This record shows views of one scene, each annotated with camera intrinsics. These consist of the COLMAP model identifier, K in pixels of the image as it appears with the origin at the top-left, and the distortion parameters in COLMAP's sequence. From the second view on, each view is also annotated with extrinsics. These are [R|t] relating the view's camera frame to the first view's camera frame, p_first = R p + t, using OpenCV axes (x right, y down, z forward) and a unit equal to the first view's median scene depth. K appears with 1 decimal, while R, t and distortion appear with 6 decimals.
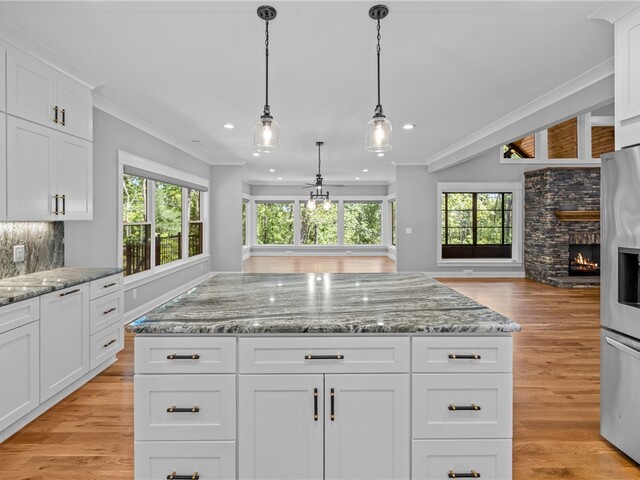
lens RADIAL K [[311.0, 0, 319.1], [0, 311.0, 220.4], [0, 0, 1]] dist [0.003286, 0.002471]
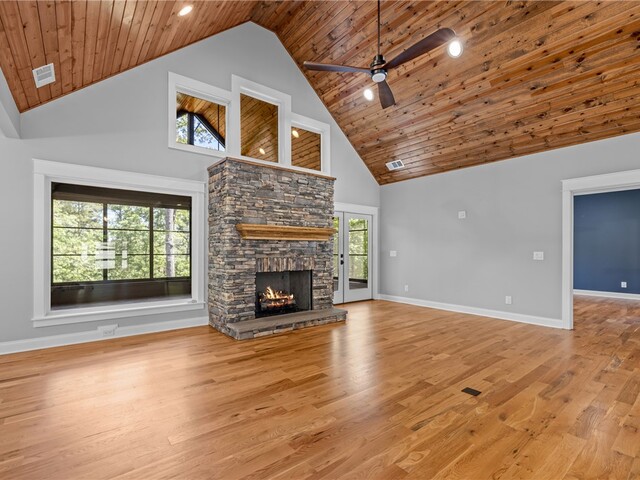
lens RADIAL K [[311.0, 0, 309.3], [0, 311.0, 249.1], [0, 0, 1]] dist [0.003286, 0.002471]
pose [[0.805915, 0.005358, 0.592007, 0.483665], [0.000648, 0.999950, -0.009932, 0.030303], [-0.592031, 0.008388, 0.805871, 0.365514]]
